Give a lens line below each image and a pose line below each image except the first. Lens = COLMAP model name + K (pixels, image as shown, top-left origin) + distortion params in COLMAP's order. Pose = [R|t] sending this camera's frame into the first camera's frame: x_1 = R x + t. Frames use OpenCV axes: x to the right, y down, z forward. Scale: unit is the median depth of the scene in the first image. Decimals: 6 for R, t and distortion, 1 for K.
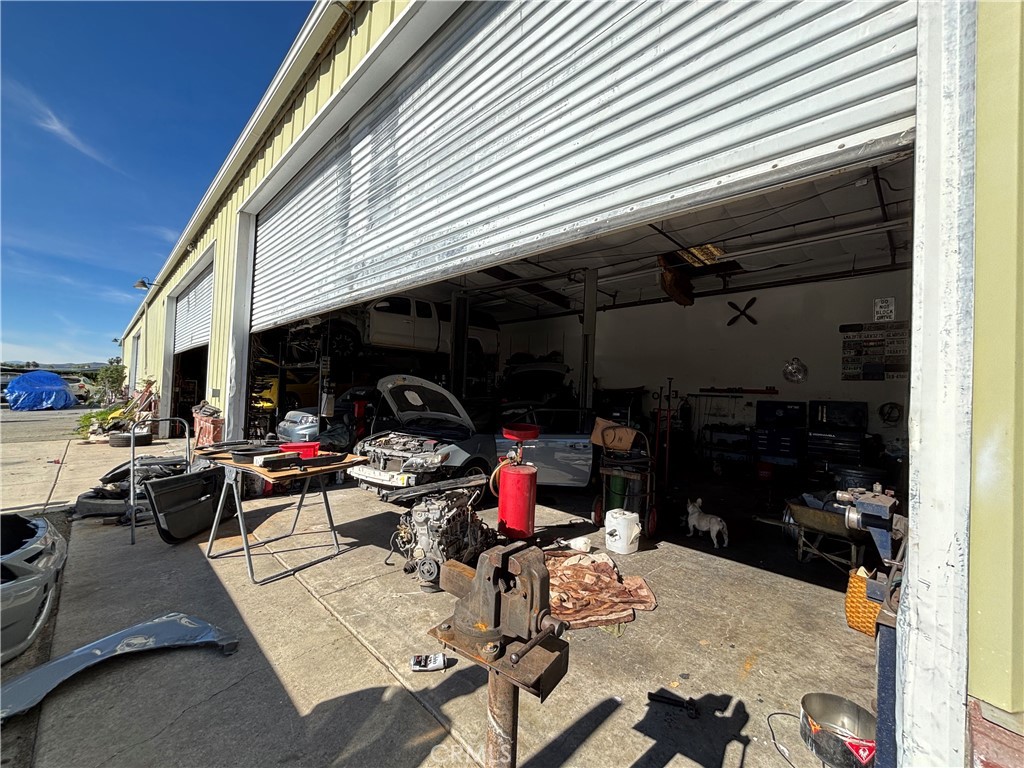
lens RADIAL K [[415.3, 0, 513.1], [0, 415.3, 382.2], [0, 0, 1]] dist [-0.000371, 0.002559]
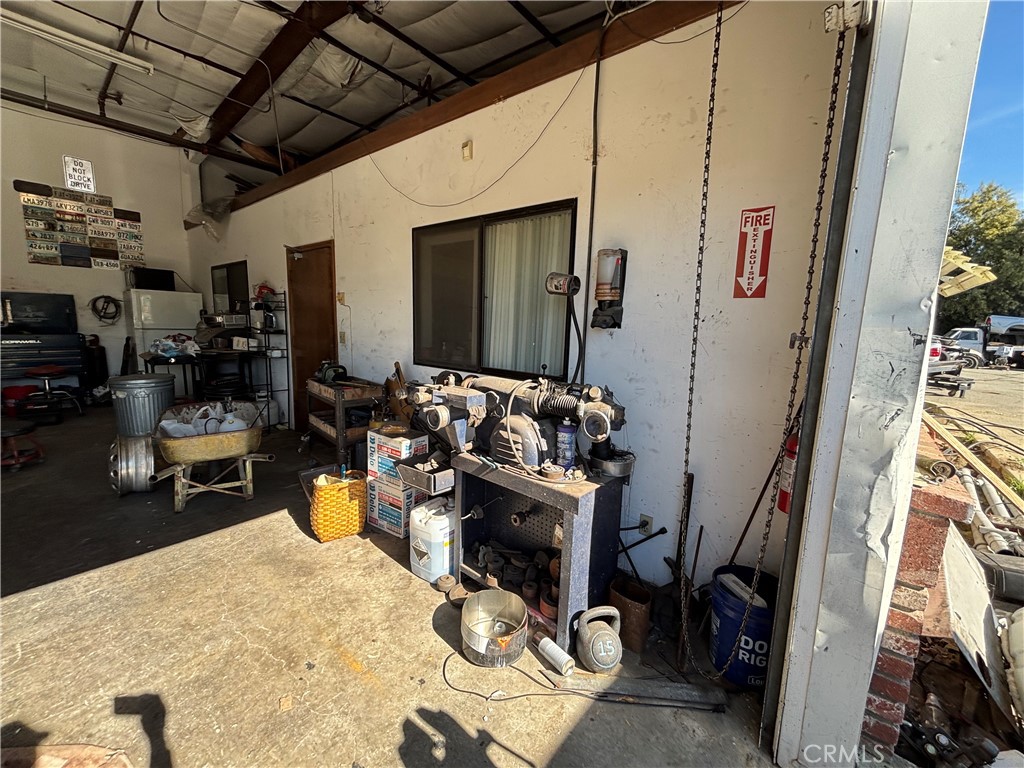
lens RADIAL K [[415.3, 0, 510.3], [0, 415.3, 383.8], [0, 0, 1]] dist [-0.000371, 0.002559]
pose [[-0.085021, -0.183569, 0.979323, -0.014432], [-0.057986, 0.982128, 0.179061, 0.023780], [-0.994690, -0.041563, -0.094146, 0.246471]]
